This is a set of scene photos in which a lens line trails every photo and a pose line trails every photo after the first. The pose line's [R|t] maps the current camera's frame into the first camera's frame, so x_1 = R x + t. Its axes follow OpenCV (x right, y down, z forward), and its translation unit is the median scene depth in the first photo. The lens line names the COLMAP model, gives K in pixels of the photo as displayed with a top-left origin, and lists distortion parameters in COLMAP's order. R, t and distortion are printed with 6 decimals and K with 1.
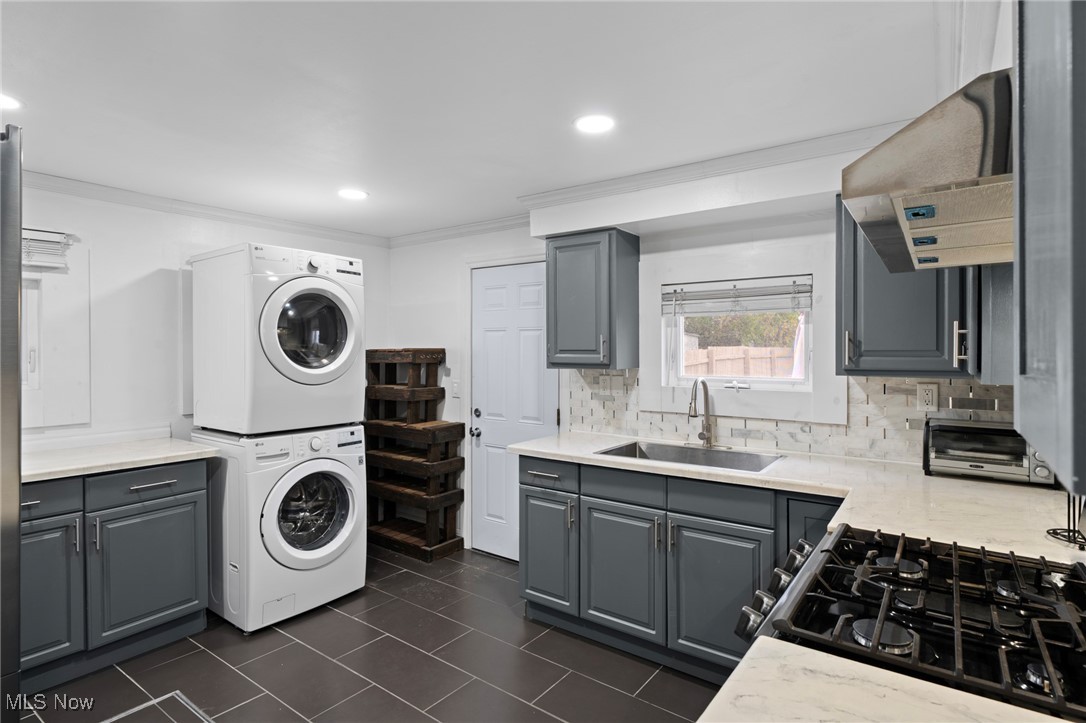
lens RADIAL K [[547.9, 0, 542.9], [0, 547.9, 352.3], [0, 0, 1]] dist [-0.000865, -0.000349]
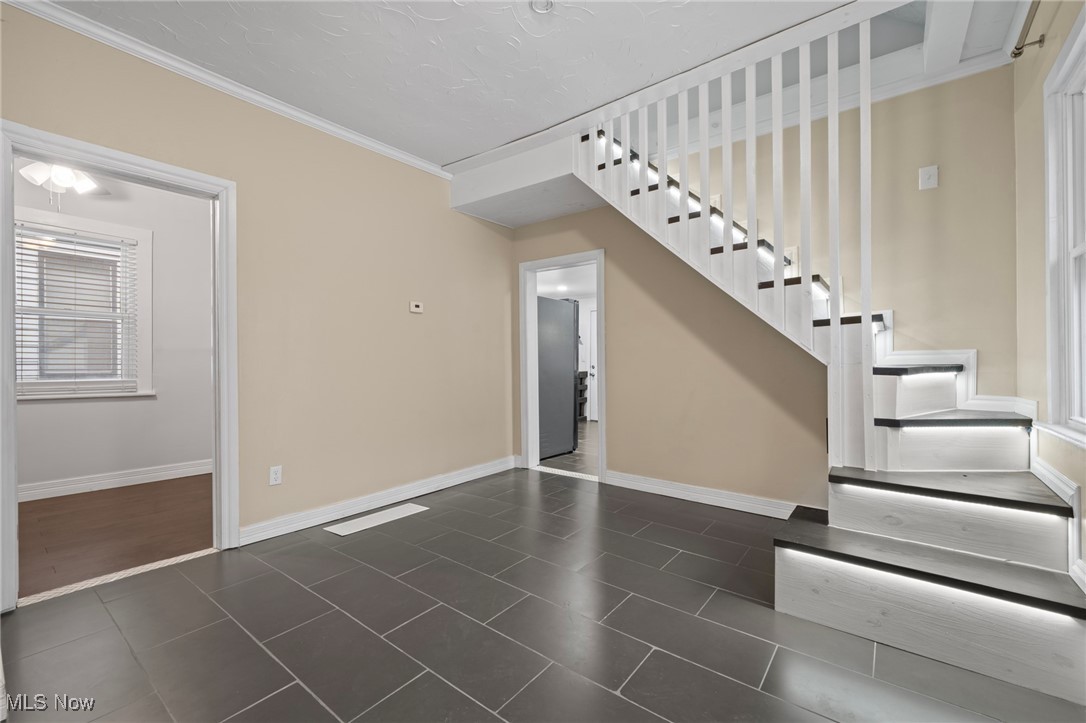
lens RADIAL K [[454.9, 0, 548.4], [0, 454.9, 358.5], [0, 0, 1]] dist [-0.002107, -0.000119]
pose [[0.999662, 0.003823, -0.025702, -0.277446], [-0.003840, 0.999992, -0.000618, 0.072608], [0.025700, 0.000717, 0.999669, -1.163985]]
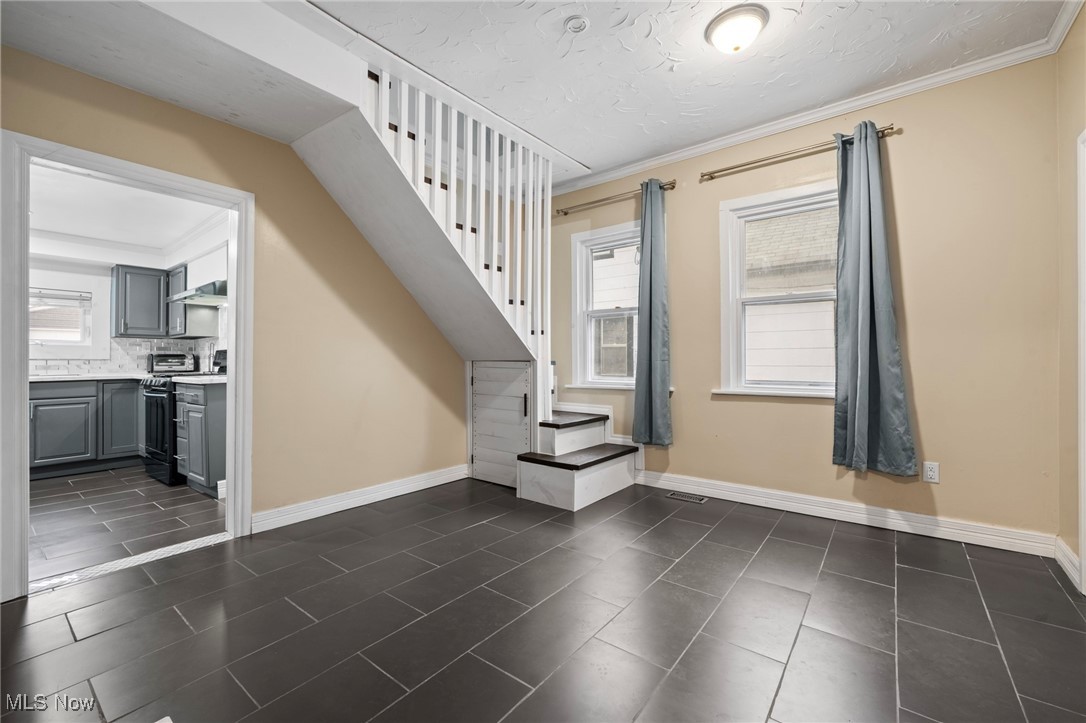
lens RADIAL K [[454.9, 0, 548.4], [0, 454.9, 358.5], [0, 0, 1]] dist [-0.002107, -0.000119]
pose [[0.025966, 0.004091, 0.999654, -0.875178], [-0.007069, 0.999967, -0.003908, 0.079465], [-0.999638, -0.006965, 0.025995, -0.609441]]
